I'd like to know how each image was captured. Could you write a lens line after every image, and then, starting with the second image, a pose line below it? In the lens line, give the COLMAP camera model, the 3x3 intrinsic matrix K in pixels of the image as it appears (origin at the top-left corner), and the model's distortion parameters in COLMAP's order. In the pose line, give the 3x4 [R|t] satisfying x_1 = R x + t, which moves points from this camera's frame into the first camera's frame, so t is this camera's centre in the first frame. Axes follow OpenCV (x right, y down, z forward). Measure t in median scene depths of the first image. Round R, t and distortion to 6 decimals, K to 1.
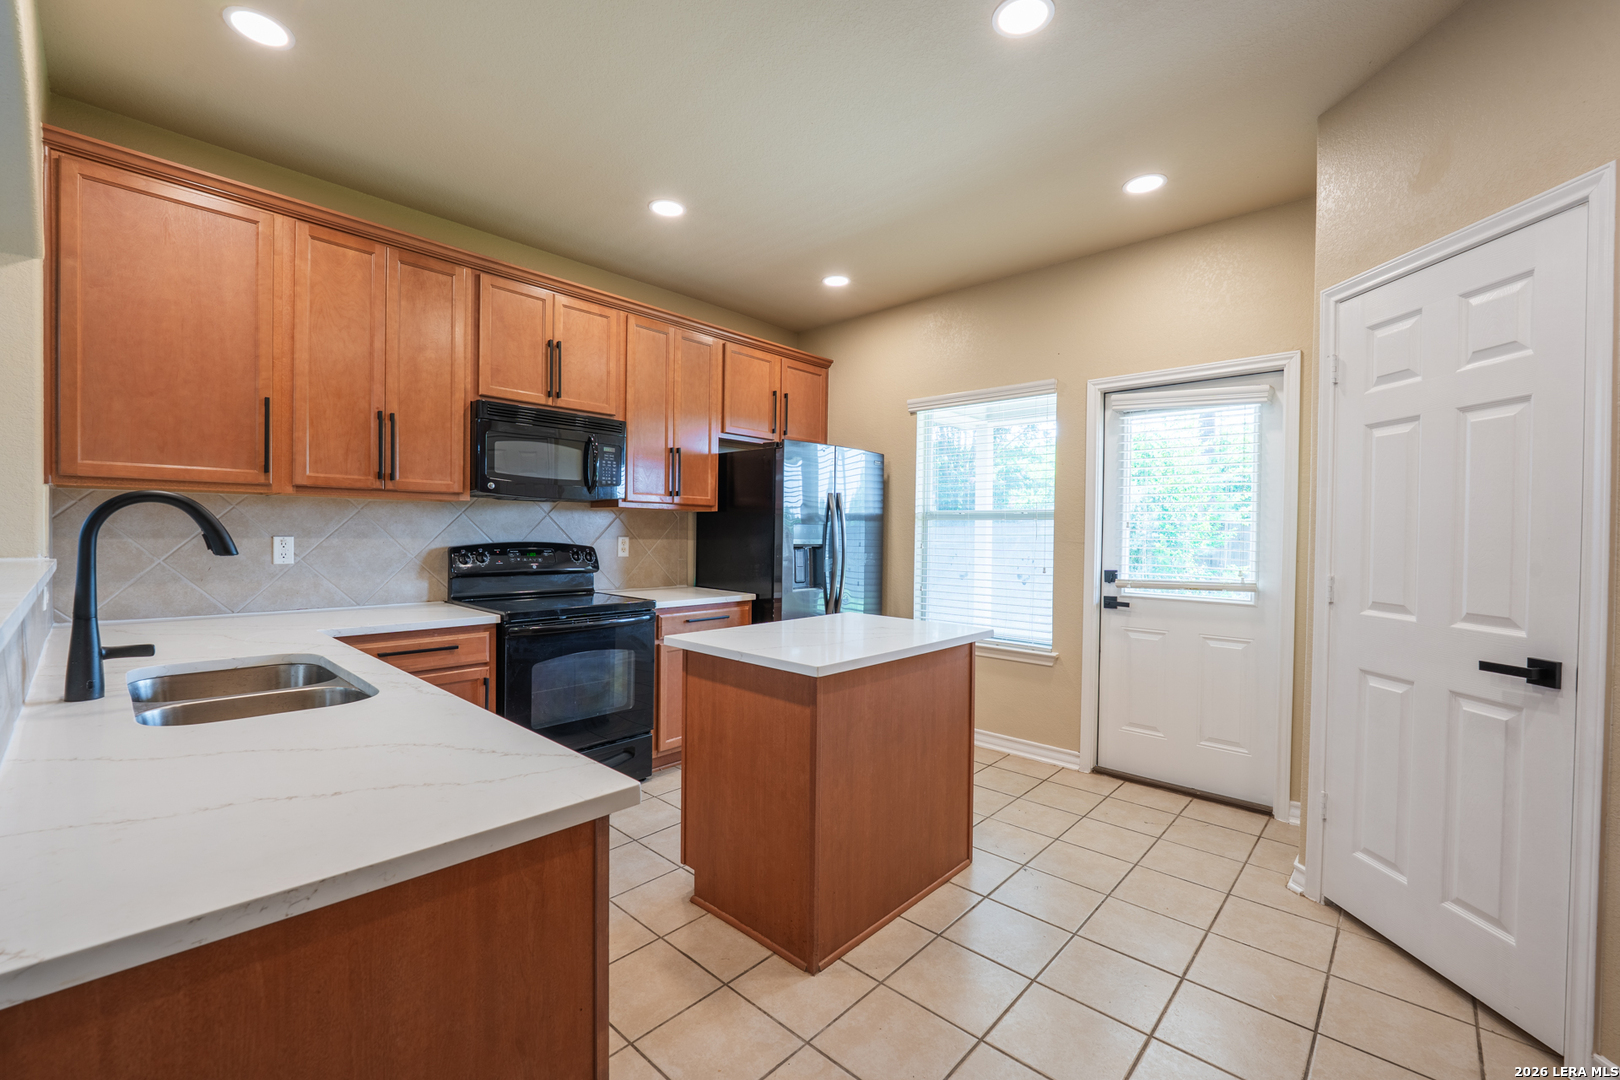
lens RADIAL K [[668.0, 0, 797.0], [0, 668.0, 540.6], [0, 0, 1]] dist [-0.008499, -0.000953]
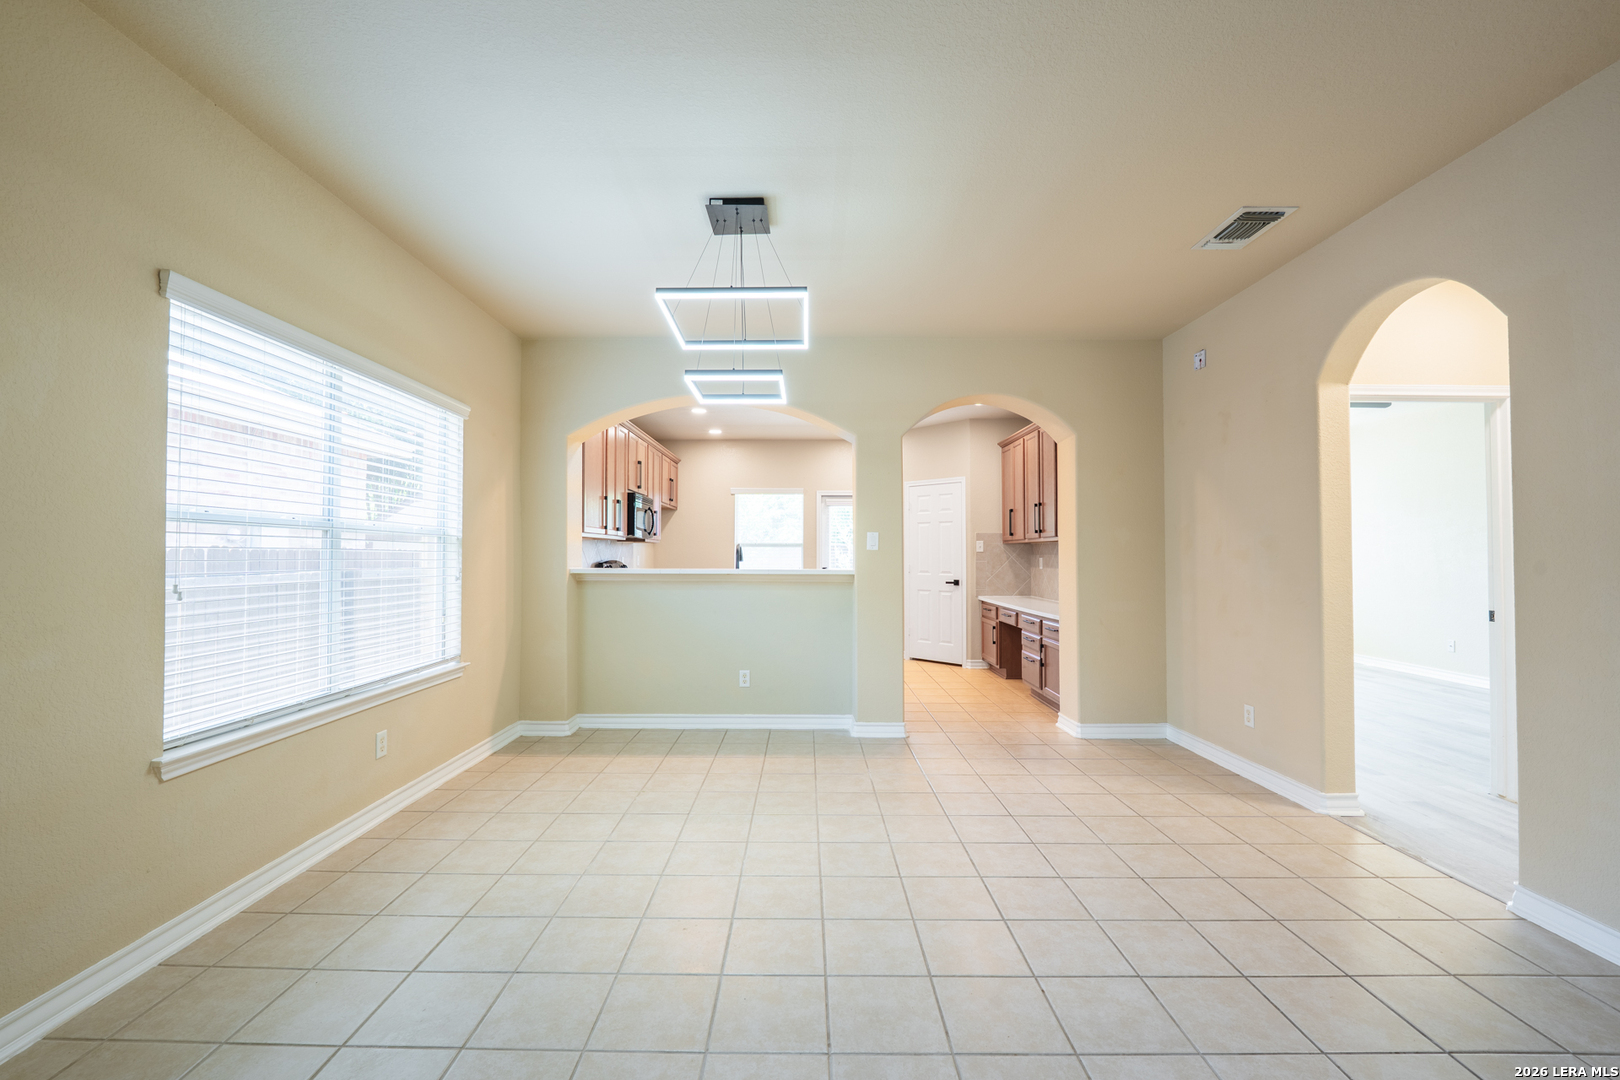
lens RADIAL K [[668.0, 0, 797.0], [0, 668.0, 540.6], [0, 0, 1]] dist [-0.008499, -0.000953]
pose [[0.738335, 0.003059, 0.674427, -1.398410], [0.016500, 0.999608, -0.022598, -0.001890], [-0.674232, 0.027812, 0.737996, -0.837240]]
